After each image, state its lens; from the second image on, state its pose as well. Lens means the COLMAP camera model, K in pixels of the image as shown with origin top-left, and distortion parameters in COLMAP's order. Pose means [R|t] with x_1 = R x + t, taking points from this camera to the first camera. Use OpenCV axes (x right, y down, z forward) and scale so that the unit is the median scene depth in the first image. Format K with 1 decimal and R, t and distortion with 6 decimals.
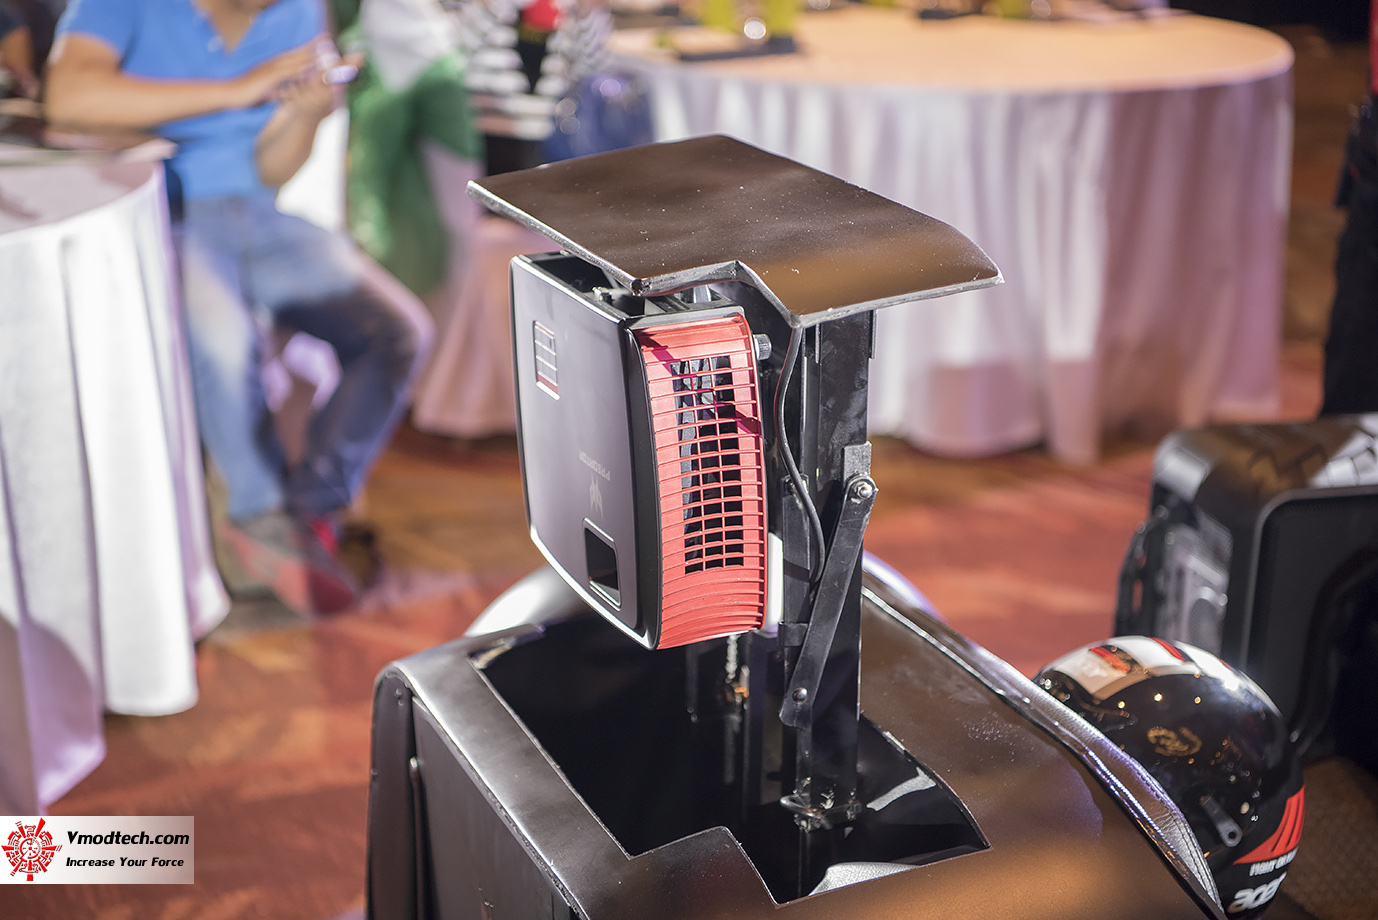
lens RADIAL K [[2724.8, 0, 689.0], [0, 2724.8, 460.0], [0, 0, 1]] dist [0.550012, 0.099098]
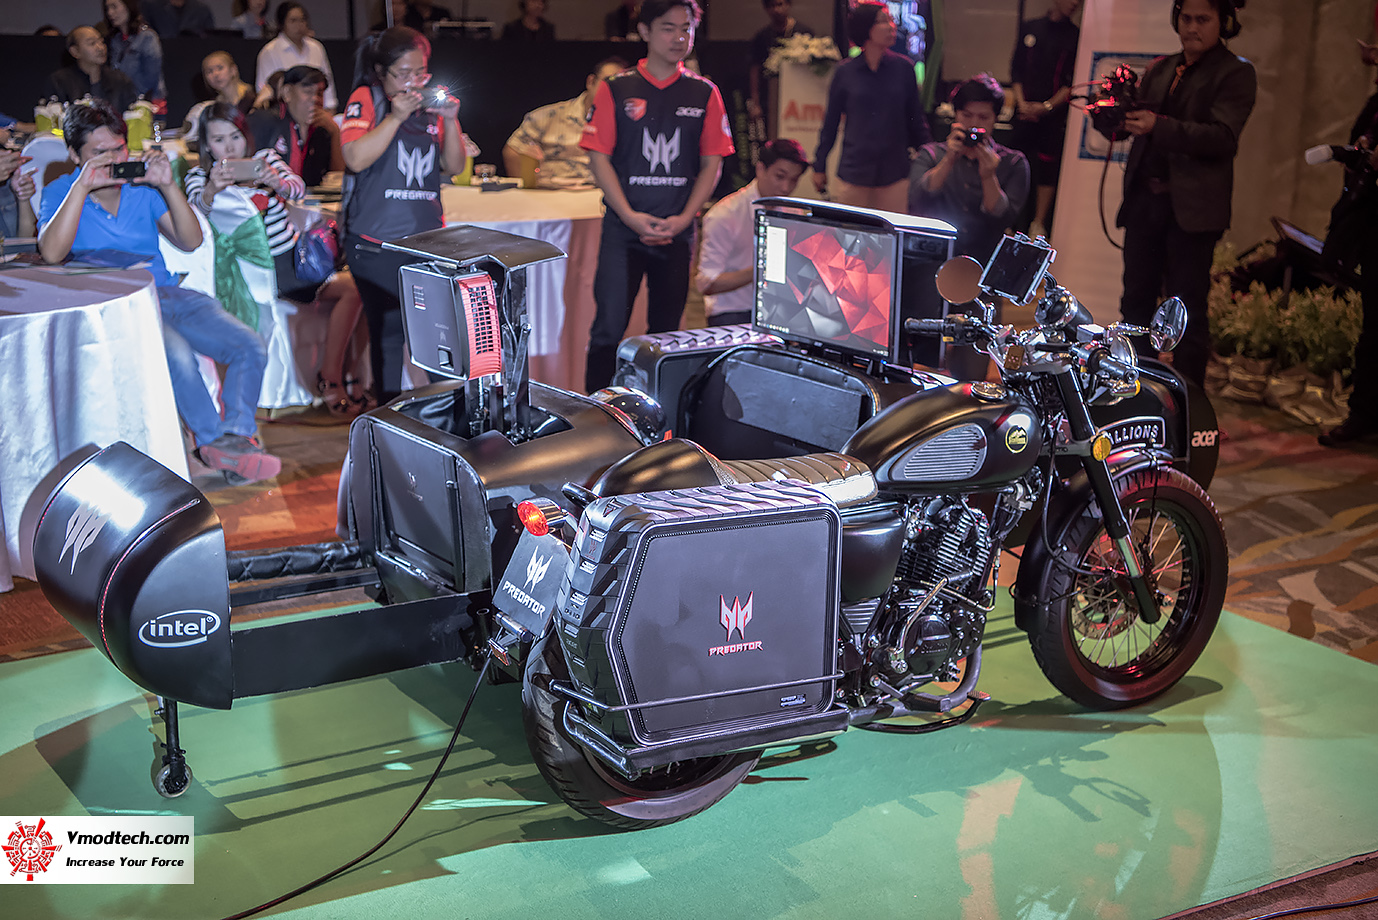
lens RADIAL K [[1983.5, 0, 689.0], [0, 1983.5, 460.0], [0, 0, 1]] dist [-0.003718, -0.002785]
pose [[0.977310, -0.080046, 0.196109, -0.220505], [0.084645, 0.996296, -0.015167, 0.217507], [-0.194168, 0.031423, 0.980465, -1.312583]]
